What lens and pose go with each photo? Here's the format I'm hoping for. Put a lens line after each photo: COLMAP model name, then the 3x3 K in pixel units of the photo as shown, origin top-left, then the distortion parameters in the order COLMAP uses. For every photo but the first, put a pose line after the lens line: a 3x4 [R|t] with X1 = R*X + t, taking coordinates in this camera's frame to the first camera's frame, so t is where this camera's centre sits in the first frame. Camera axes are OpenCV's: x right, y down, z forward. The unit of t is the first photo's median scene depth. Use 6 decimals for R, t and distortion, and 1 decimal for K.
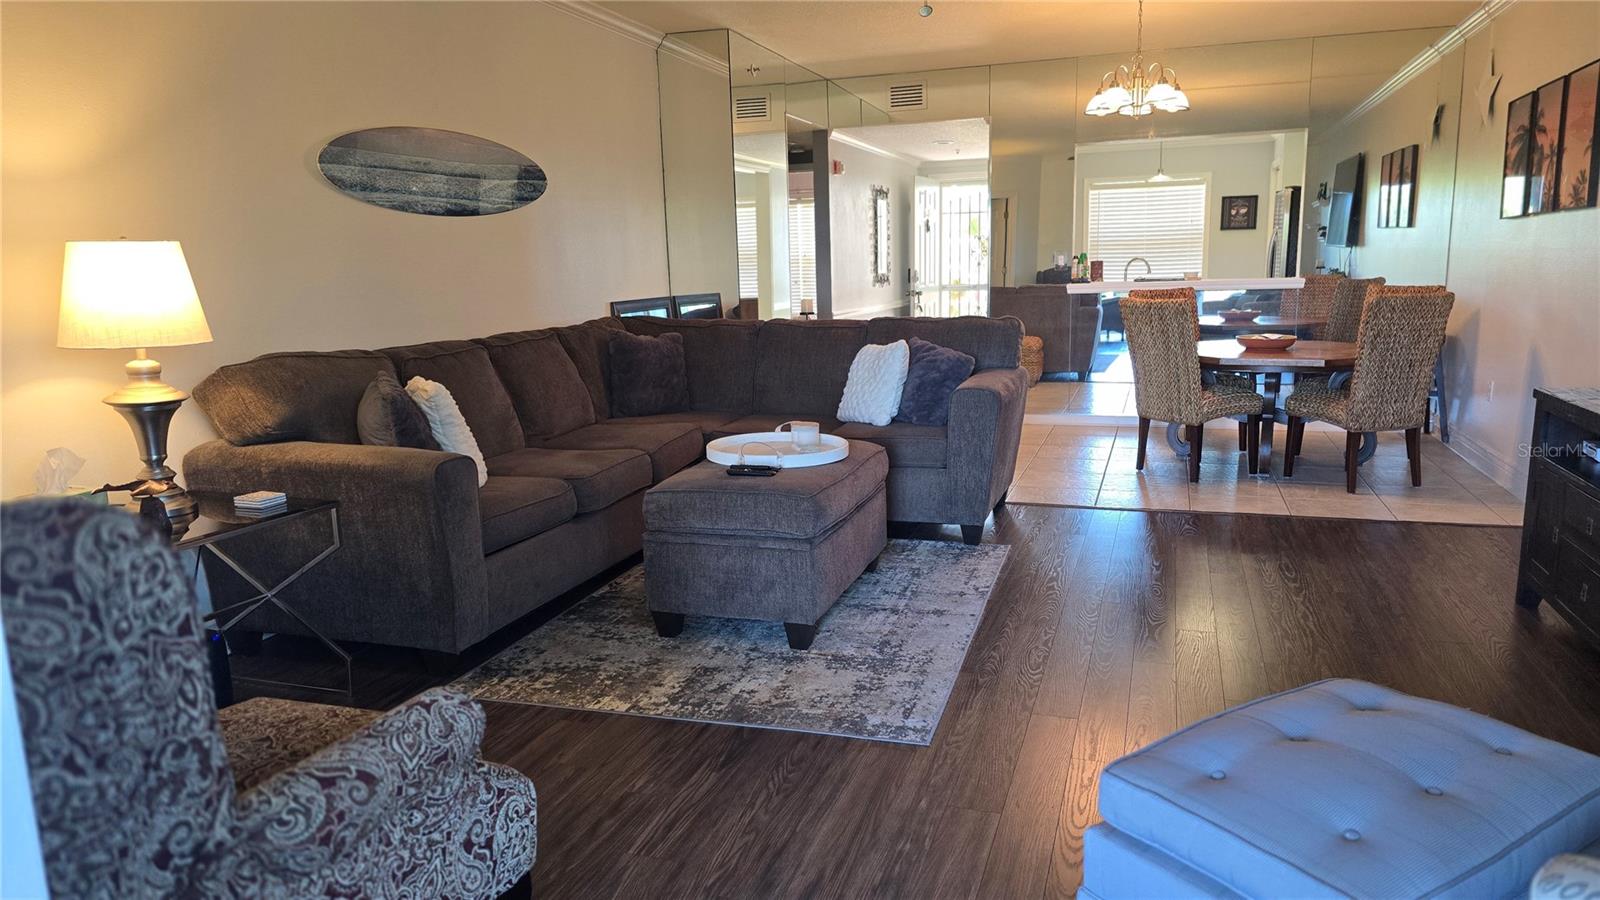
lens RADIAL K [[1067.0, 0, 814.0], [0, 1067.0, 460.3], [0, 0, 1]] dist [0.072884, -0.070099]
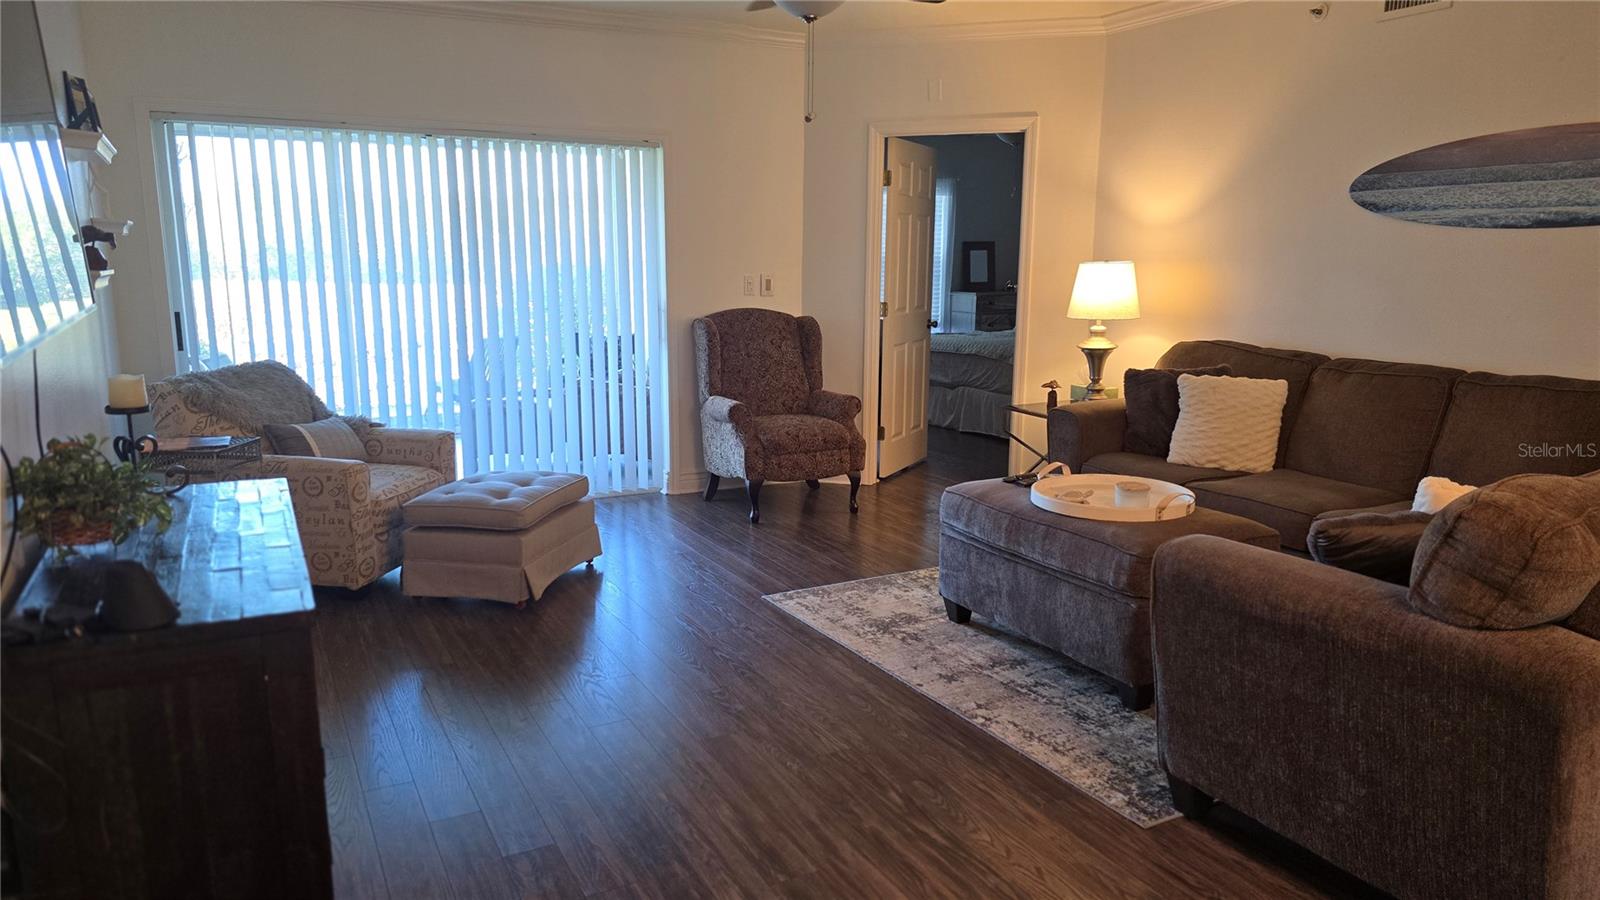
lens RADIAL K [[1067.0, 0, 789.1], [0, 1067.0, 460.8], [0, 0, 1]] dist [0.072884, -0.070099]
pose [[-0.700726, 0.159512, -0.695369, 0.695359], [-0.116033, 0.936226, 0.331689, -0.273506], [0.703931, 0.313109, -0.637529, 1.200407]]
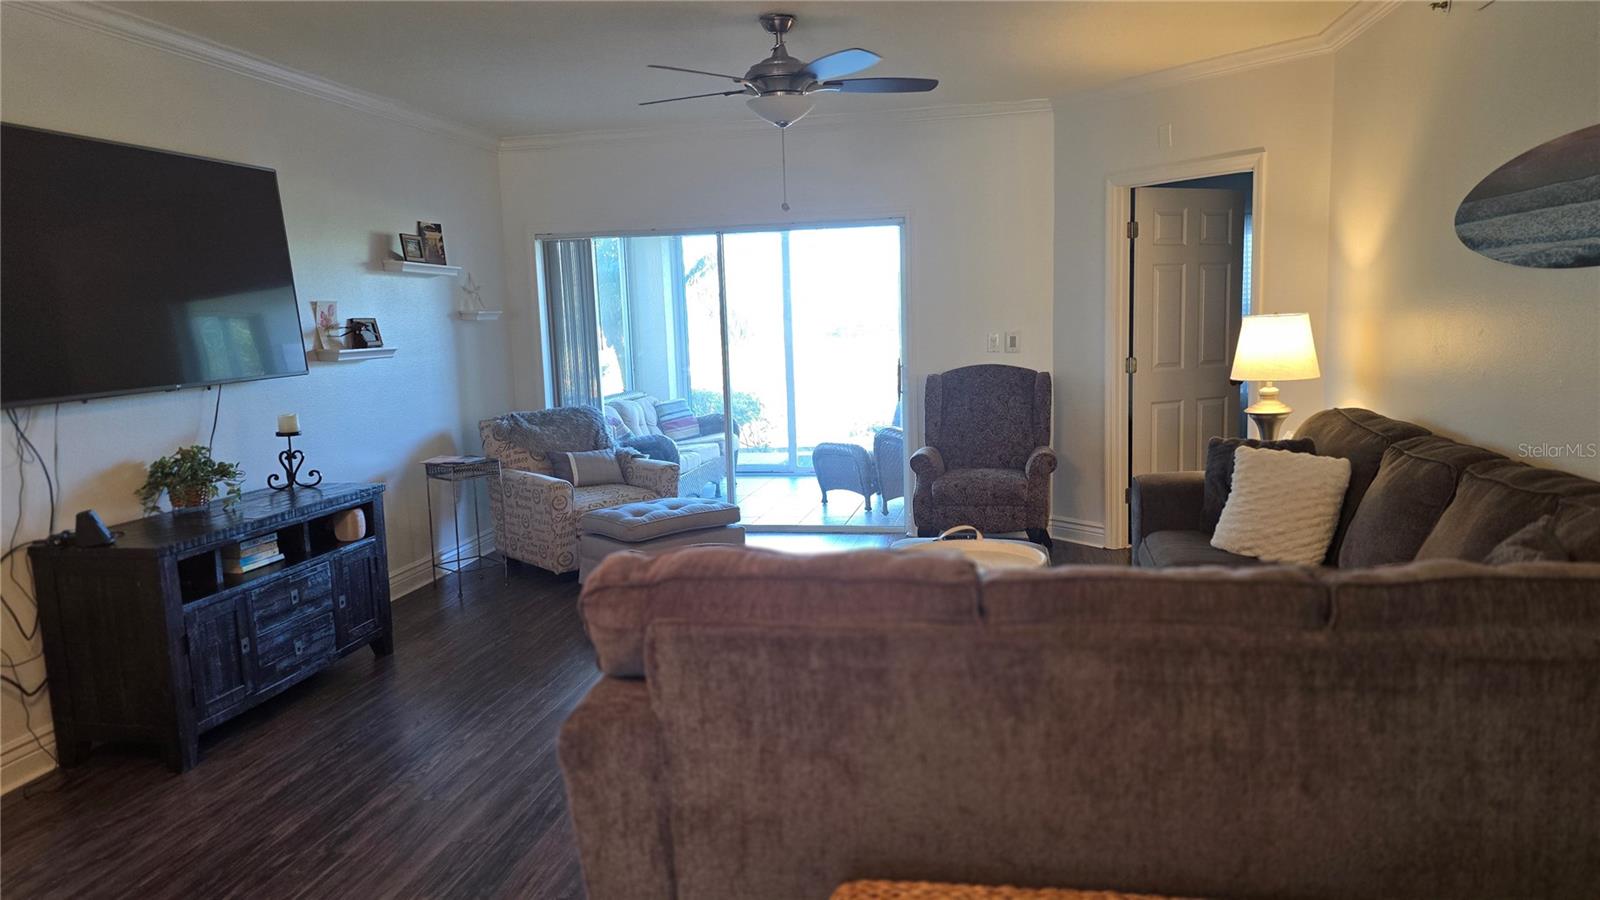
lens RADIAL K [[1067.0, 0, 803.5], [0, 1067.0, 448.1], [0, 0, 1]] dist [0.072884, -0.070099]
pose [[-0.989022, 0.076229, -0.126585, 0.183629], [0.033760, 0.950573, 0.308659, -0.338711], [0.143858, 0.300997, -0.942712, 1.568628]]
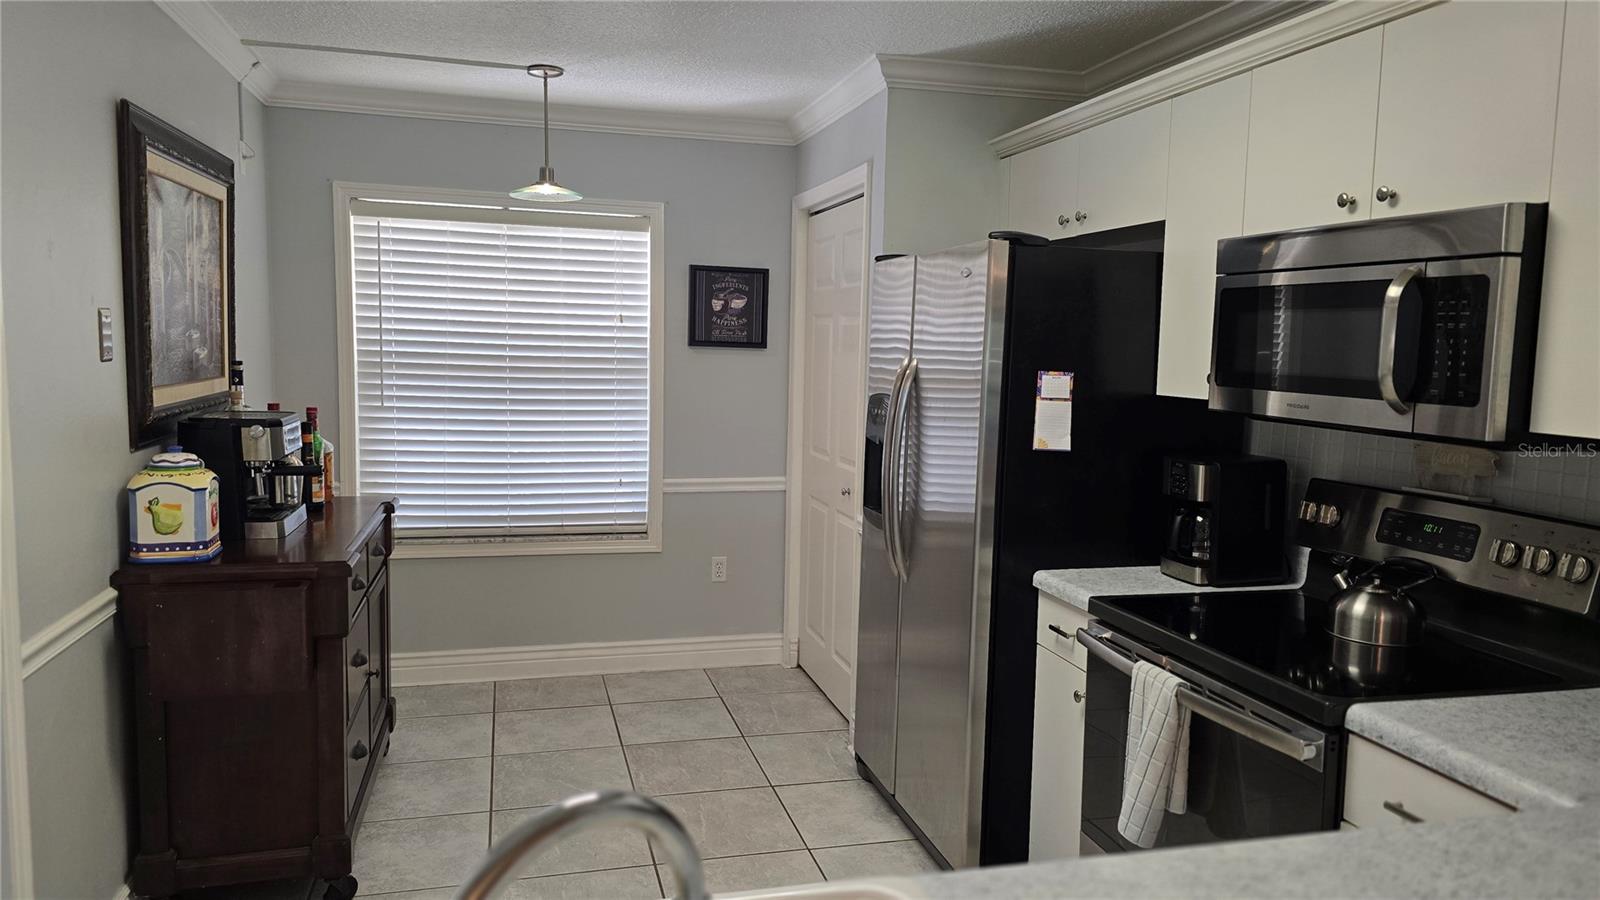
lens RADIAL K [[1067.0, 0, 802.4], [0, 1067.0, 448.4], [0, 0, 1]] dist [0.072884, -0.070099]
pose [[0.835010, -0.011057, 0.550124, 0.478454], [0.057487, 0.996080, -0.067237, -0.367180], [-0.547224, 0.087769, 0.832372, 1.628647]]
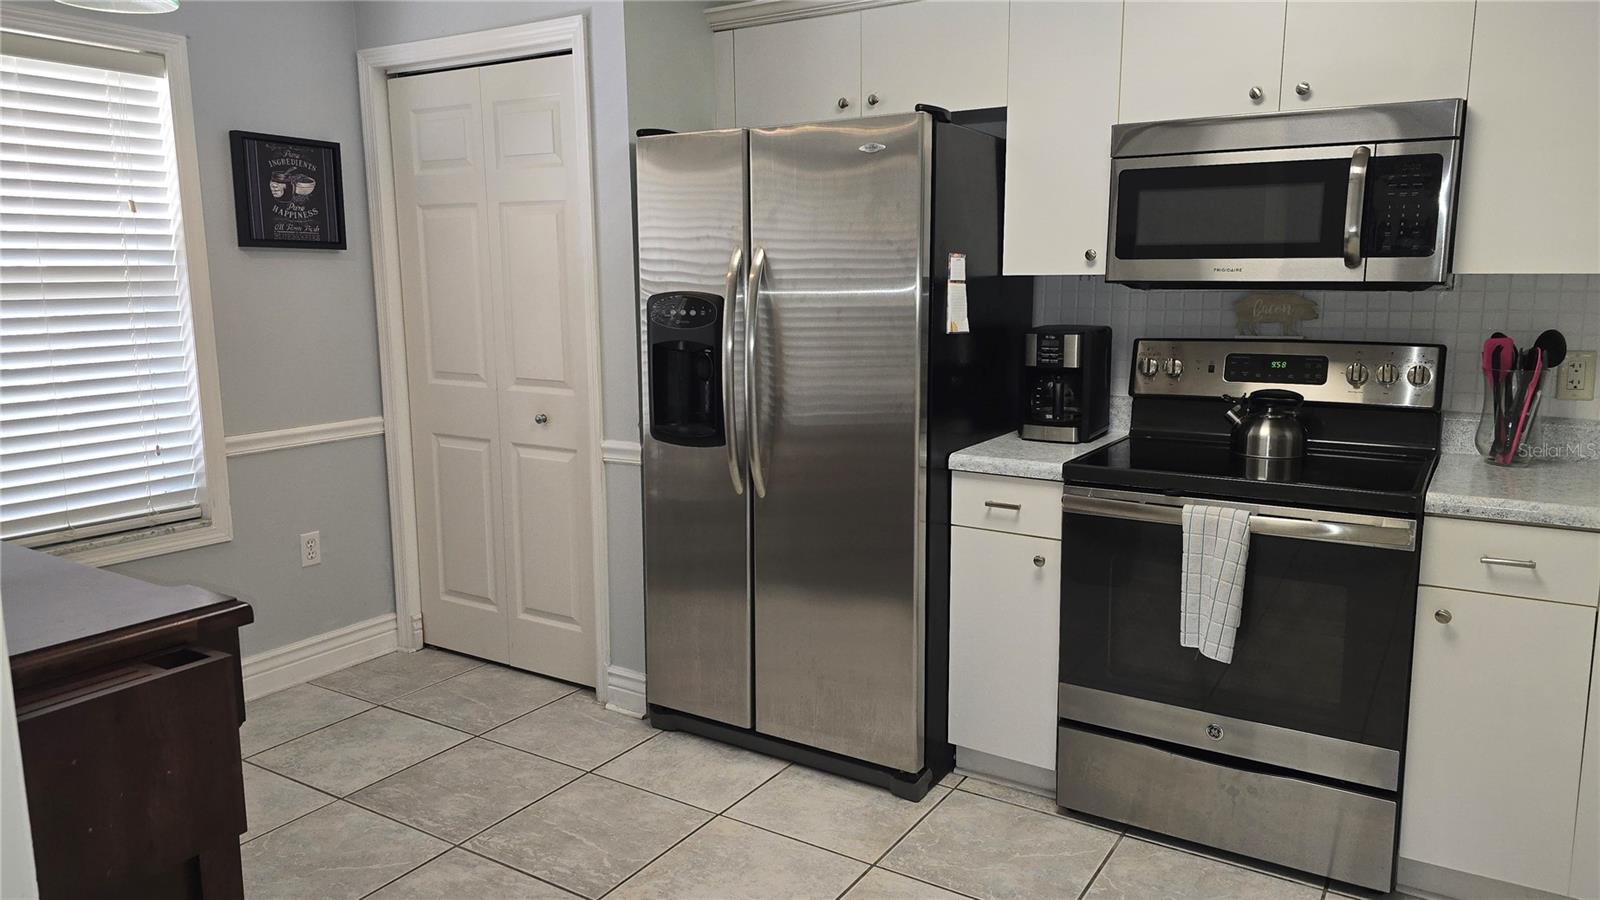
lens RADIAL K [[1067.0, 0, 833.4], [0, 1067.0, 438.3], [0, 0, 1]] dist [0.072884, -0.070099]
pose [[0.237051, -0.125413, 0.963368, 0.317120], [0.175850, 0.980791, 0.084411, -0.403953], [-0.955449, 0.149399, 0.254551, 1.981922]]
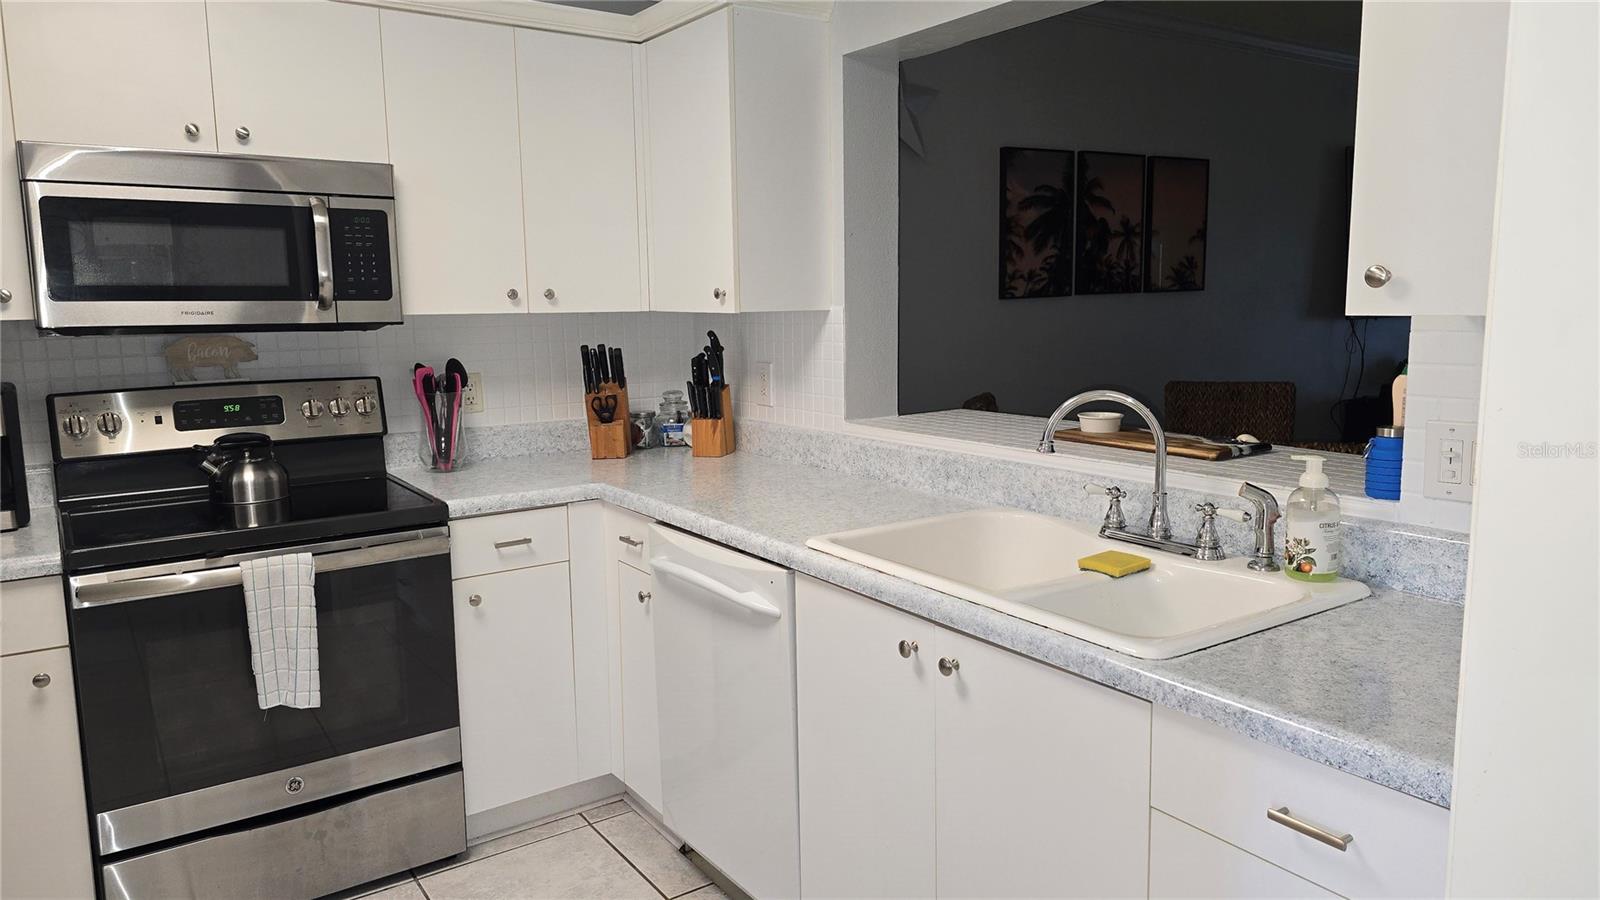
lens RADIAL K [[1067.0, 0, 804.5], [0, 1067.0, 442.6], [0, 0, 1]] dist [0.072884, -0.070099]
pose [[-0.790039, -0.045221, 0.611387, 0.354541], [0.147647, 0.953887, 0.261344, -0.441827], [-0.595012, 0.296741, -0.746931, 2.159557]]
